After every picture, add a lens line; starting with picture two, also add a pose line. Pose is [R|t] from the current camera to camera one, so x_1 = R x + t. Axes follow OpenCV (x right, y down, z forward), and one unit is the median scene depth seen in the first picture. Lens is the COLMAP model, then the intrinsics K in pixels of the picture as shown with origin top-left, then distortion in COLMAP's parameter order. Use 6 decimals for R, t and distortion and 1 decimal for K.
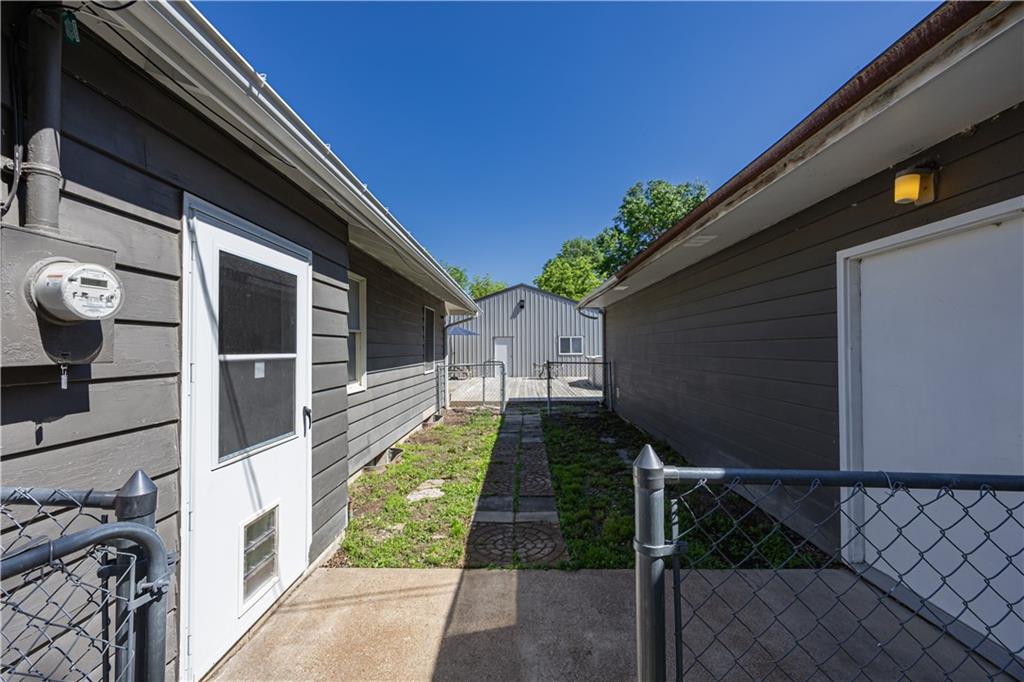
lens RADIAL K [[392.1, 0, 509.0], [0, 392.1, 344.1], [0, 0, 1]] dist [0.001819, 0.000209]
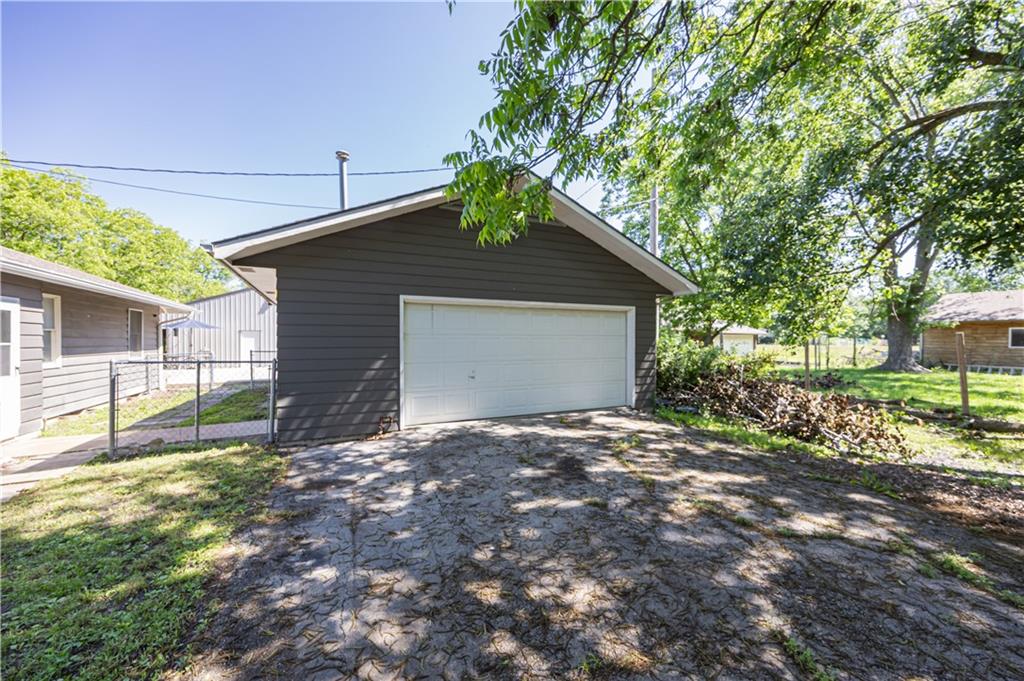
lens RADIAL K [[392.1, 0, 514.8], [0, 392.1, 340.4], [0, 0, 1]] dist [0.001819, 0.000209]
pose [[0.886444, 0.005448, 0.462805, 0.390898], [-0.009231, 0.999940, 0.005909, -0.011269], [-0.462745, -0.009510, 0.886441, -0.930765]]
